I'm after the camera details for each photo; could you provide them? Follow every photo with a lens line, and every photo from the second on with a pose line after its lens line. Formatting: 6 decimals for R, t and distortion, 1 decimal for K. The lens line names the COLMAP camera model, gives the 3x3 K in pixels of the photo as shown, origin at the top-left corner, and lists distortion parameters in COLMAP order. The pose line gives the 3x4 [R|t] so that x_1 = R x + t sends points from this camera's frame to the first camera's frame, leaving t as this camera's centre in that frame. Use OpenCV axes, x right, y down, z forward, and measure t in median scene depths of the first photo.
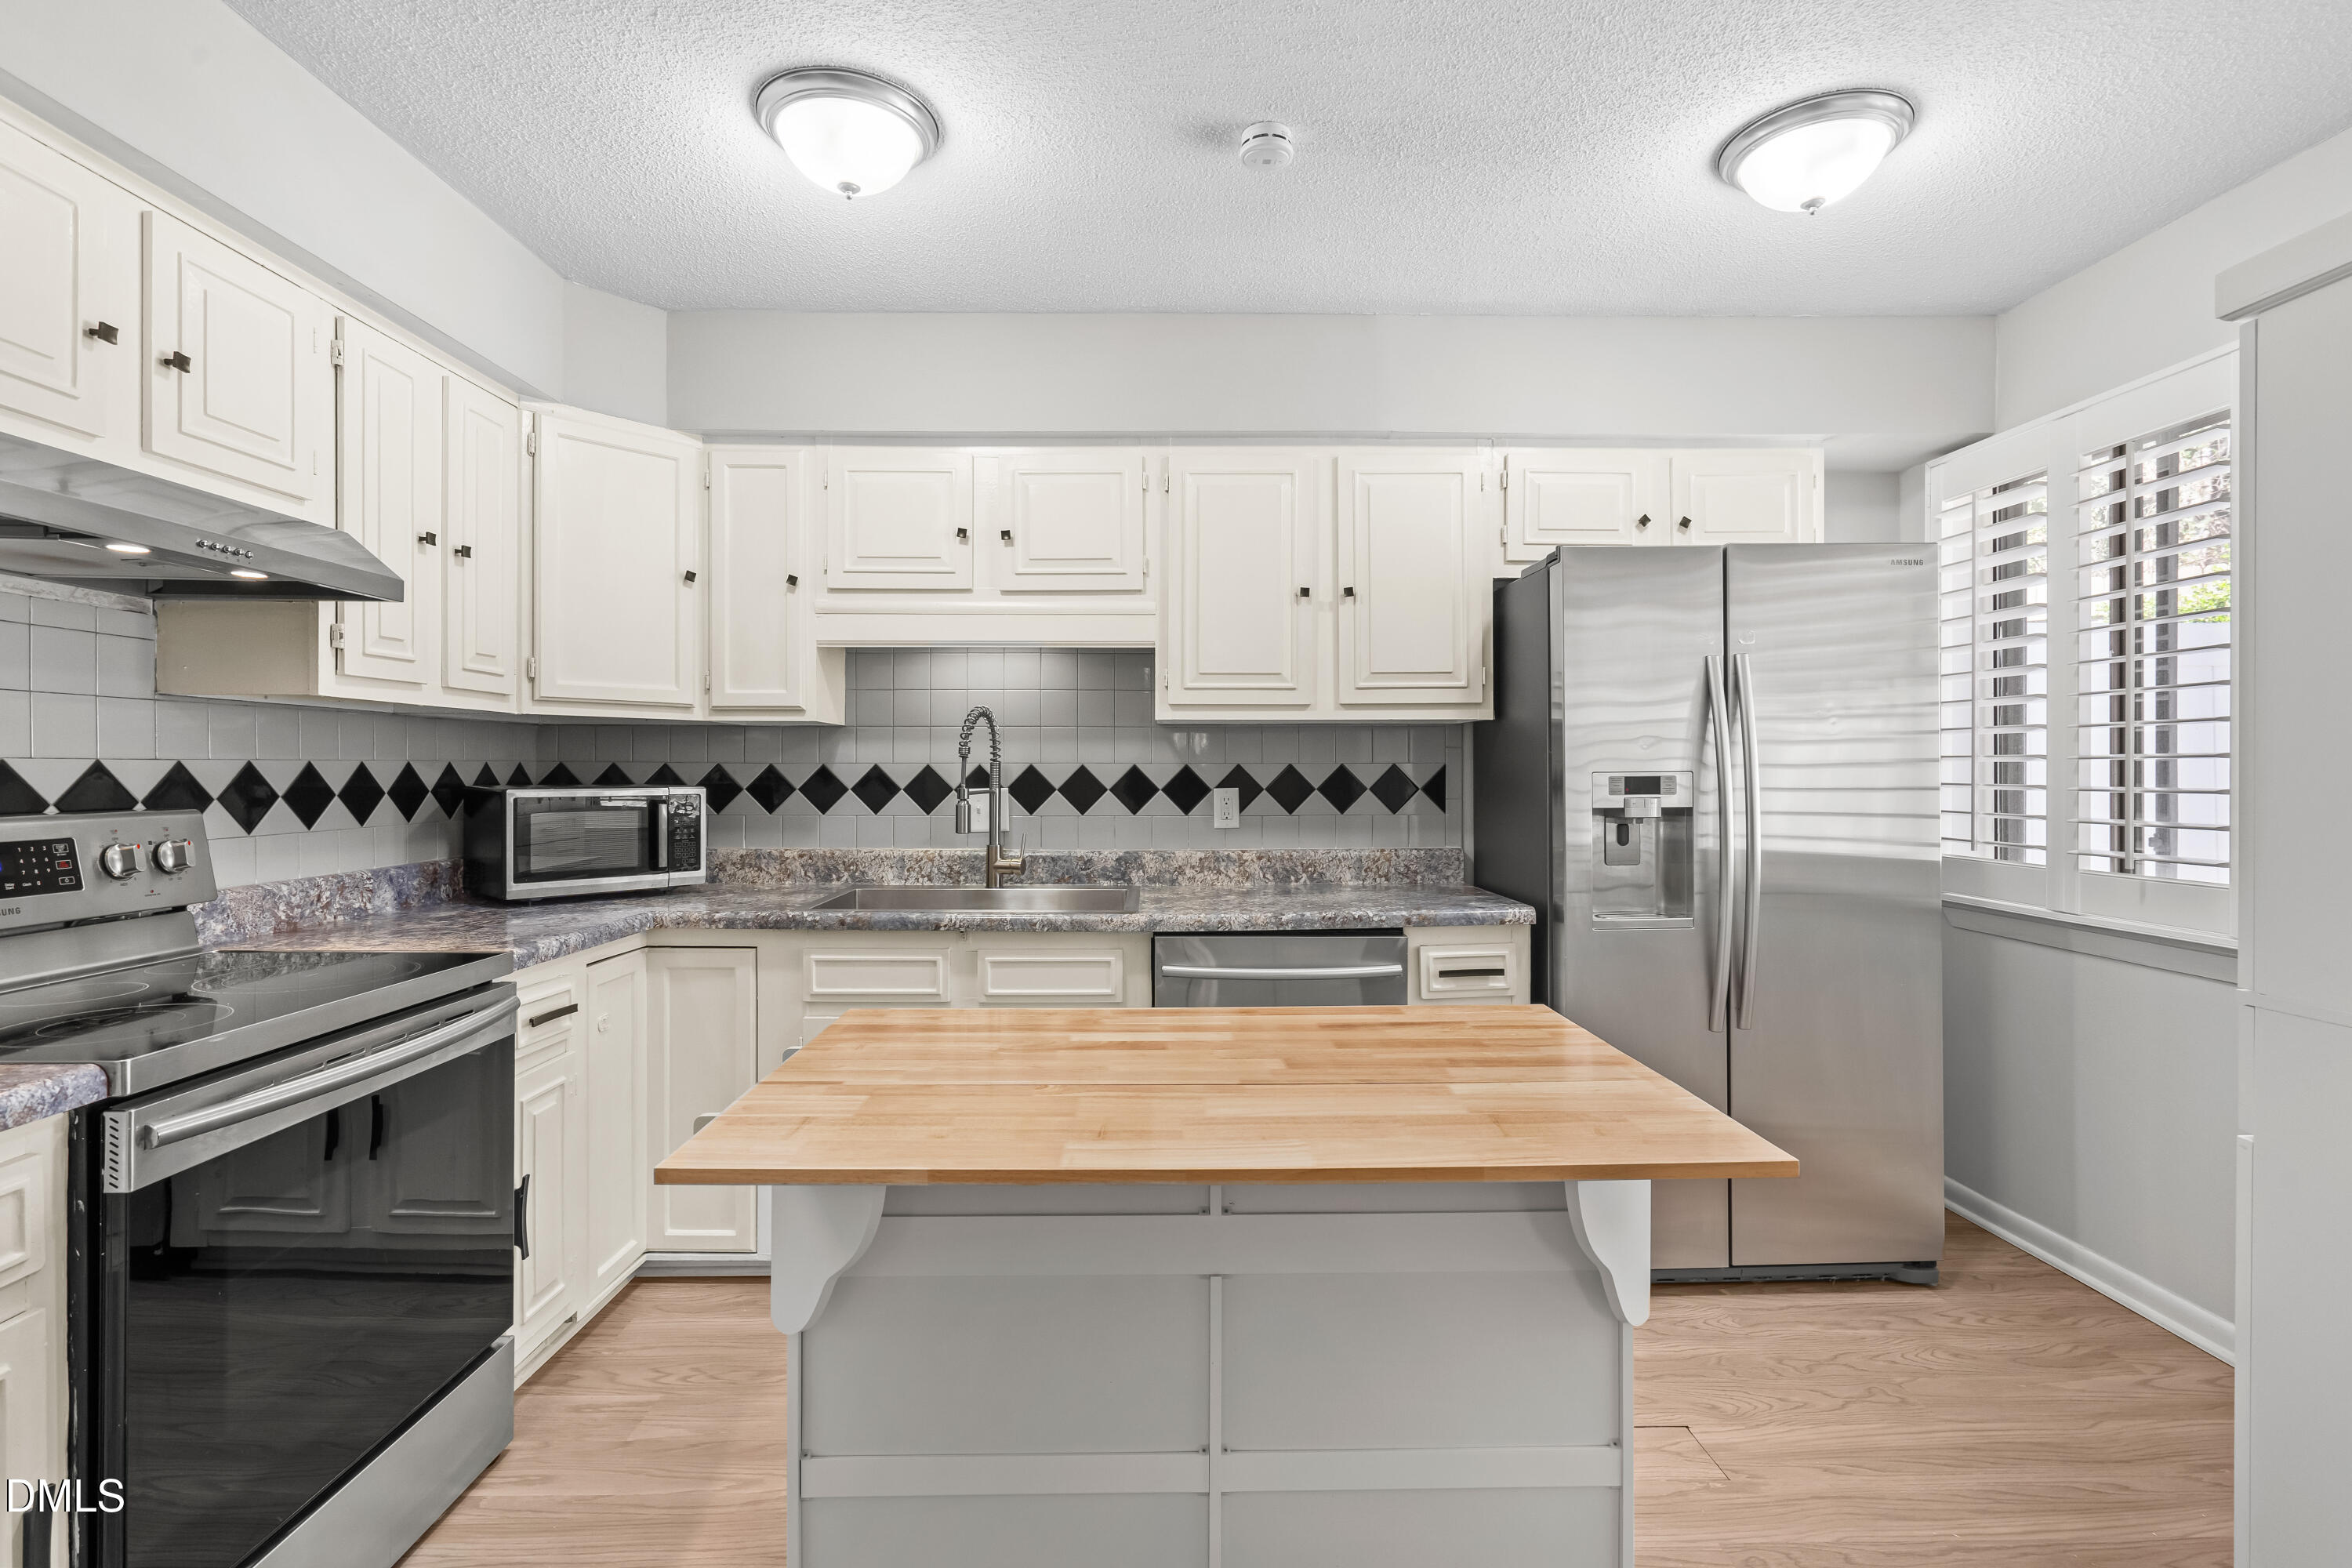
lens RADIAL K [[1080.6, 0, 1169.5], [0, 1080.6, 765.5], [0, 0, 1]] dist [-0.000811, 0.000673]
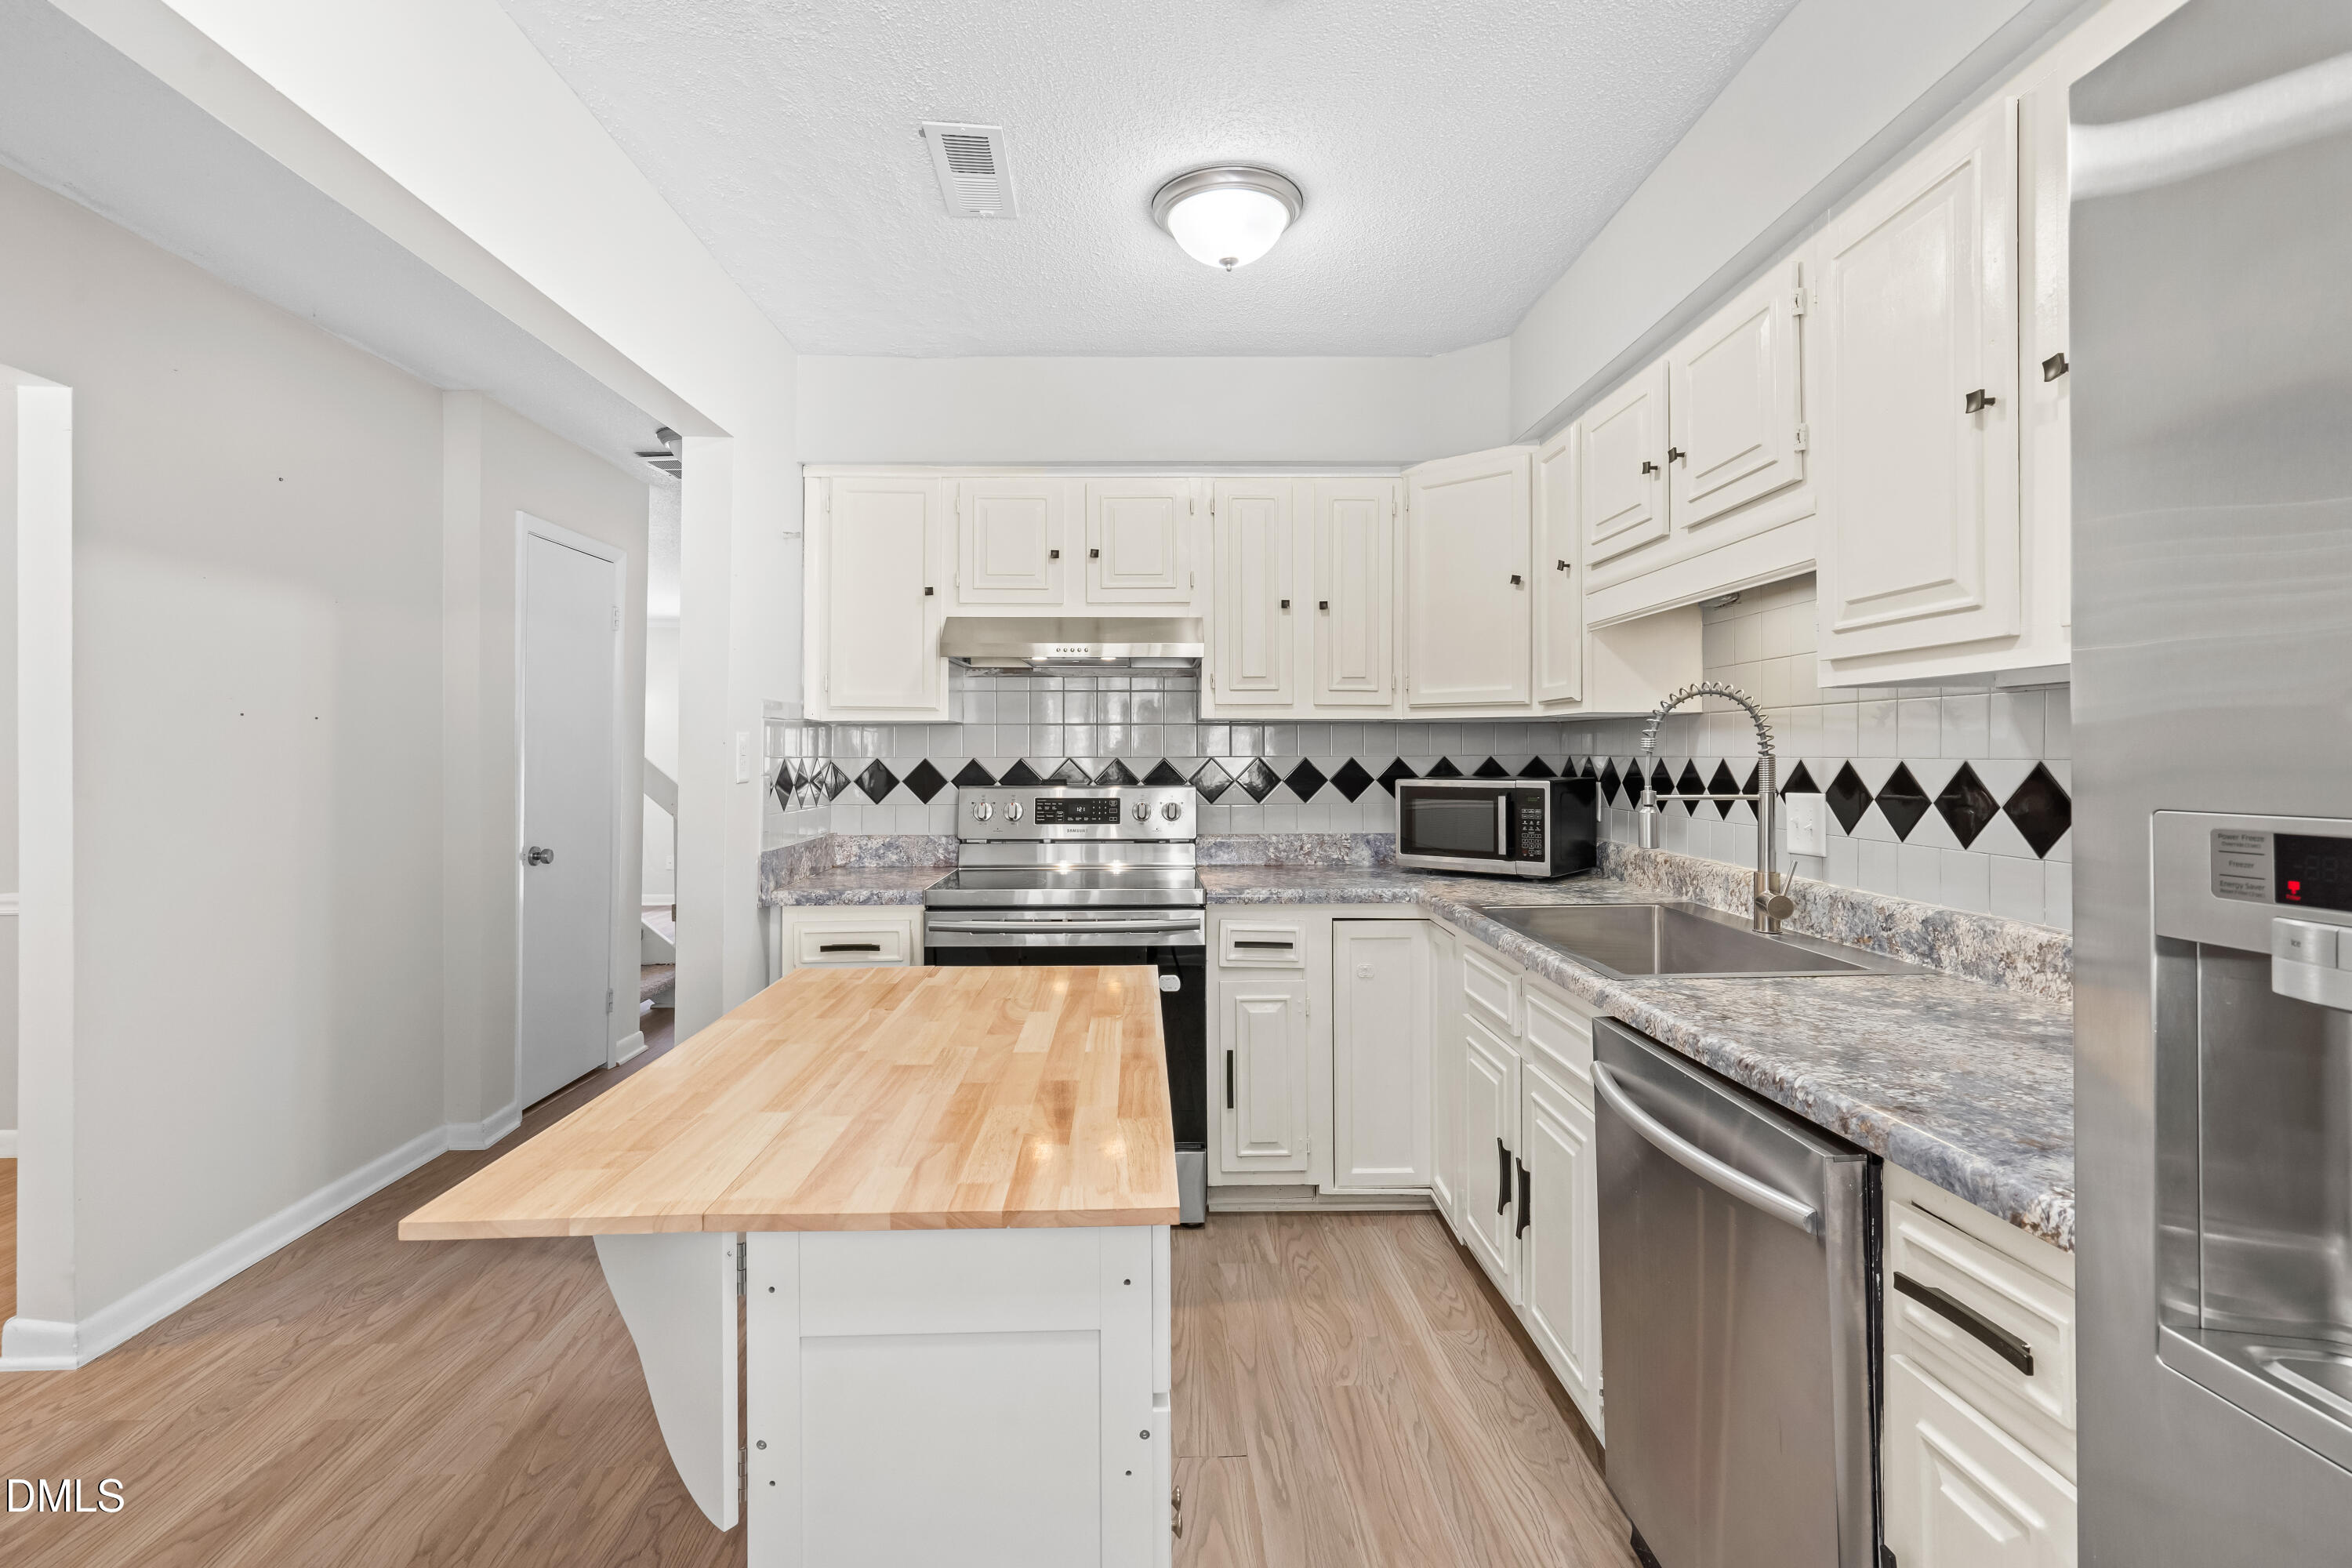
lens RADIAL K [[1088.0, 0, 1179.7], [0, 1088.0, 733.8], [0, 0, 1]] dist [-0.003820, -0.000082]
pose [[0.016388, -0.018093, -0.999702, 0.590969], [0.007765, 0.999808, -0.017968, -0.008885], [0.999836, -0.007468, 0.016526, 0.640297]]
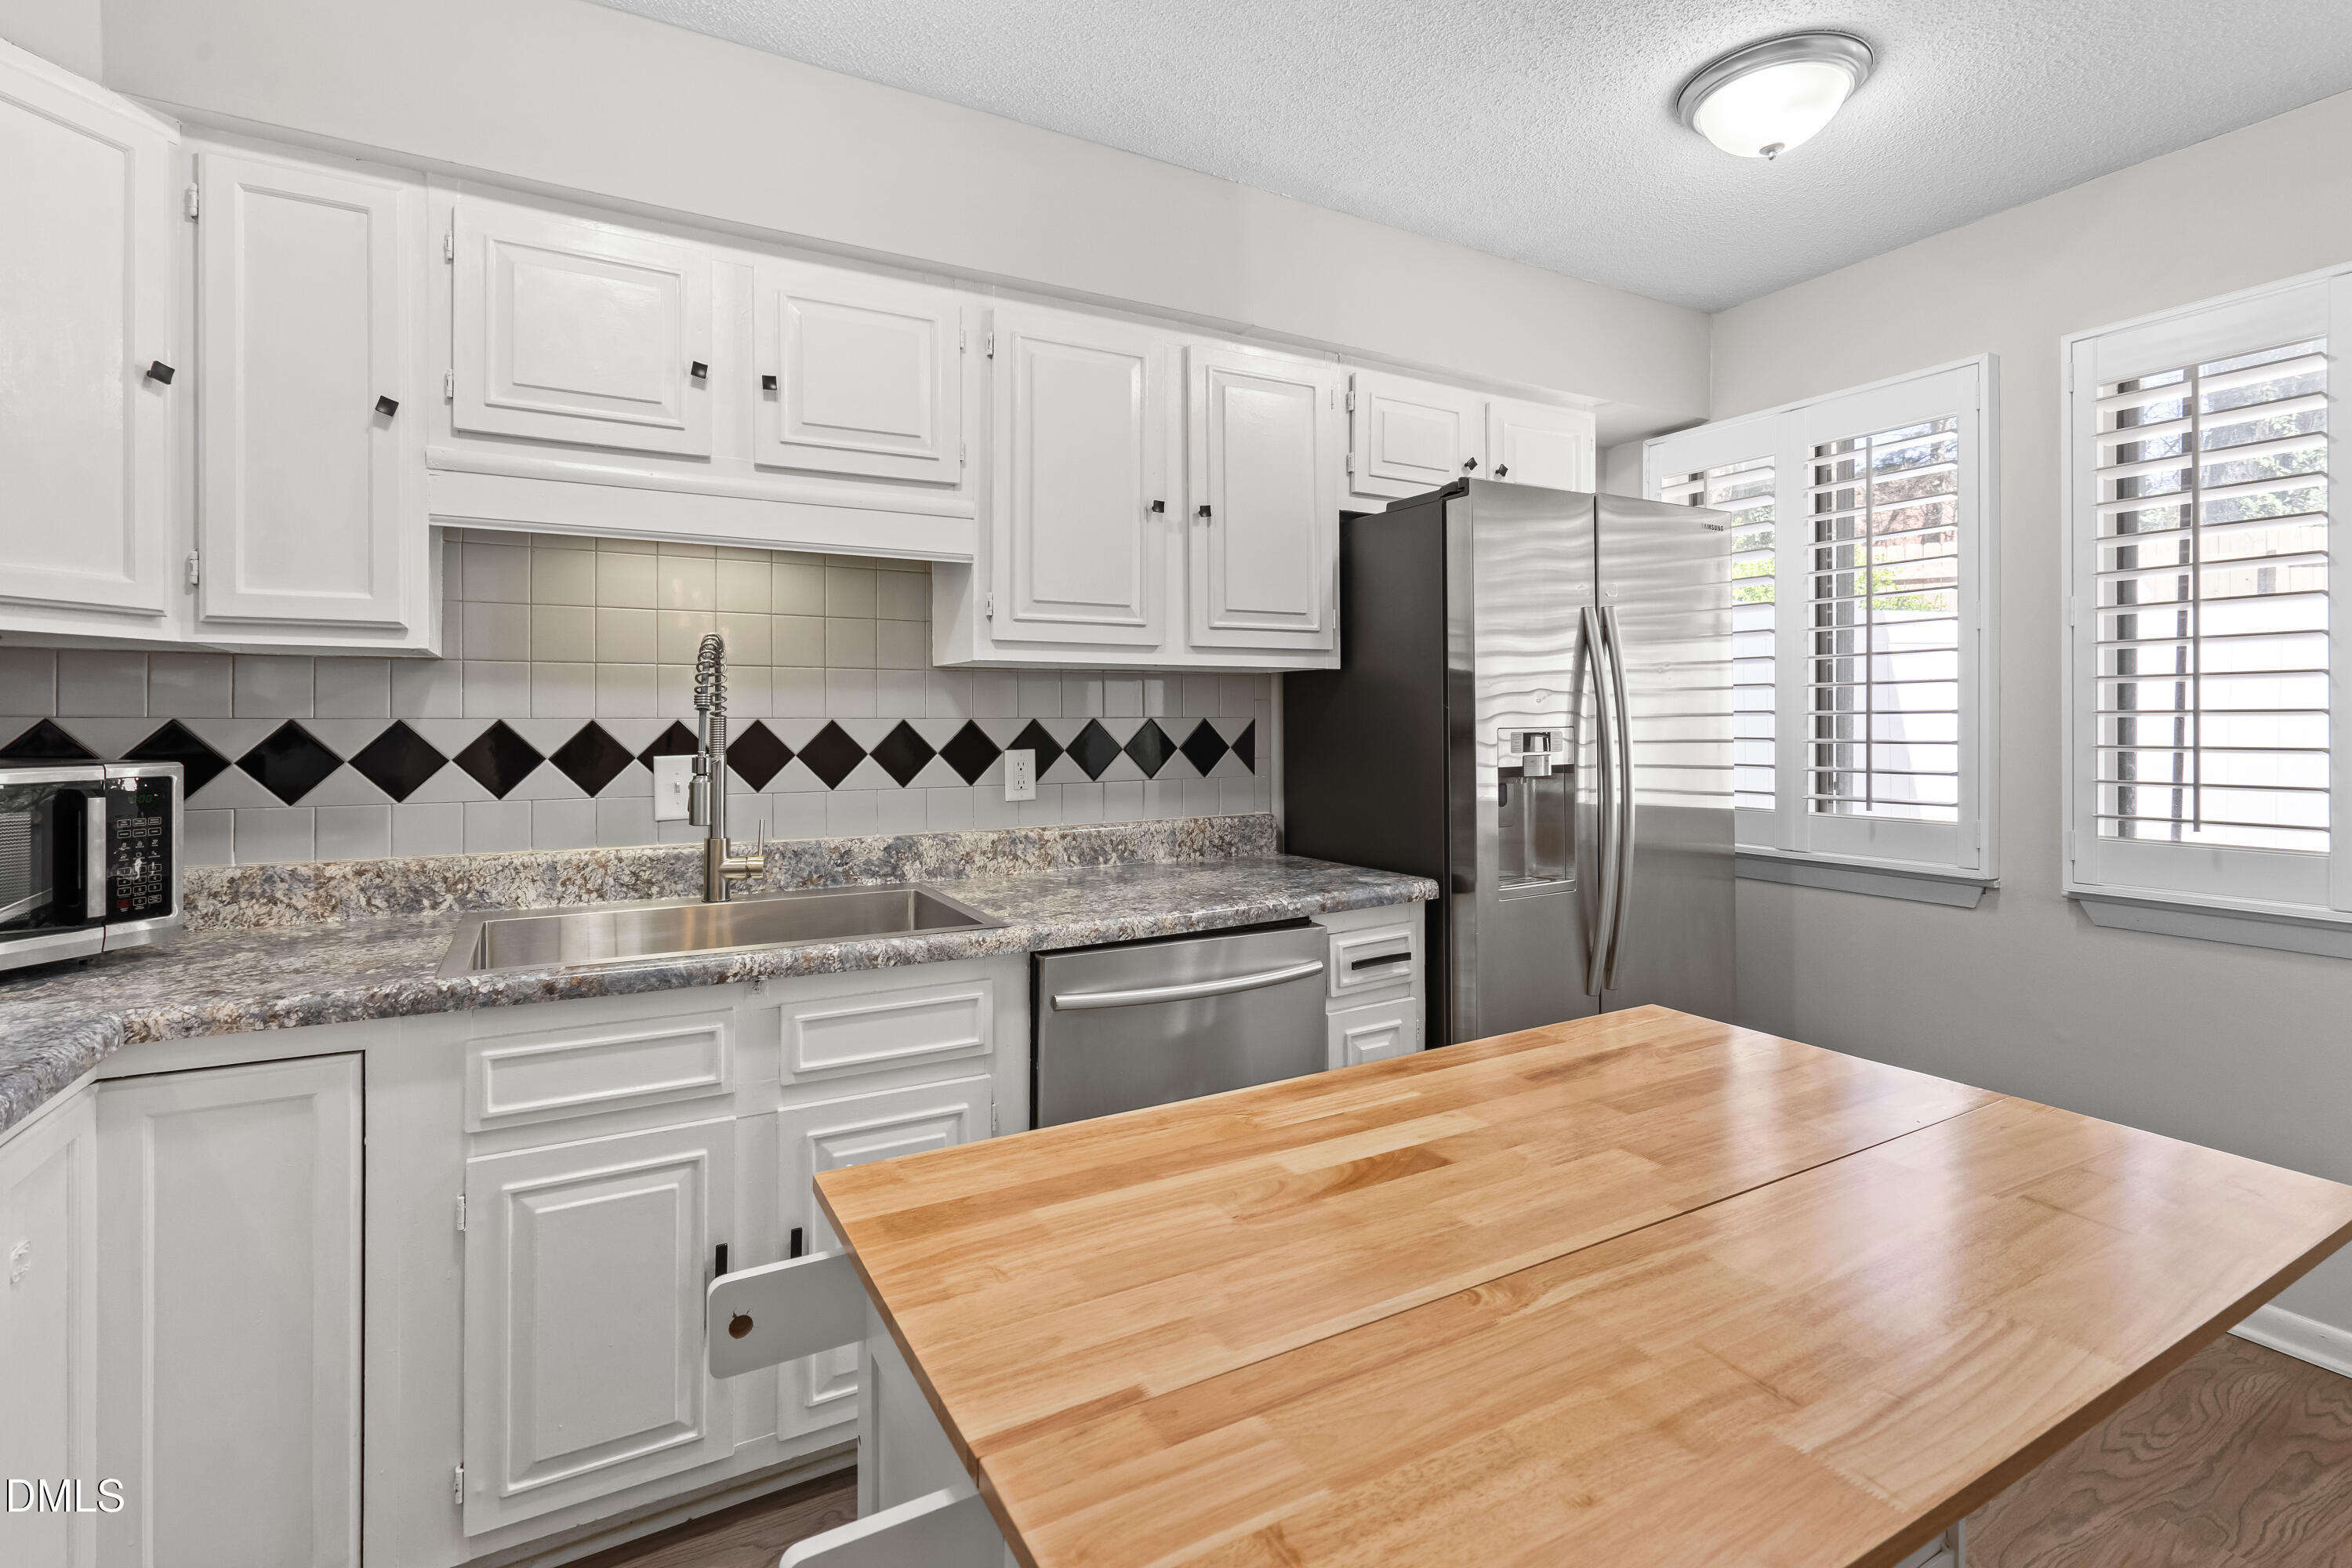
lens RADIAL K [[1095.3, 0, 1171.5], [0, 1095.3, 716.5], [0, 0, 1]] dist [-0.000179, 0.000690]
pose [[0.880297, 0.000033, 0.474424, -0.253269], [0.000619, 0.999999, -0.001218, -0.002461], [-0.474423, 0.001366, 0.880296, 0.272949]]
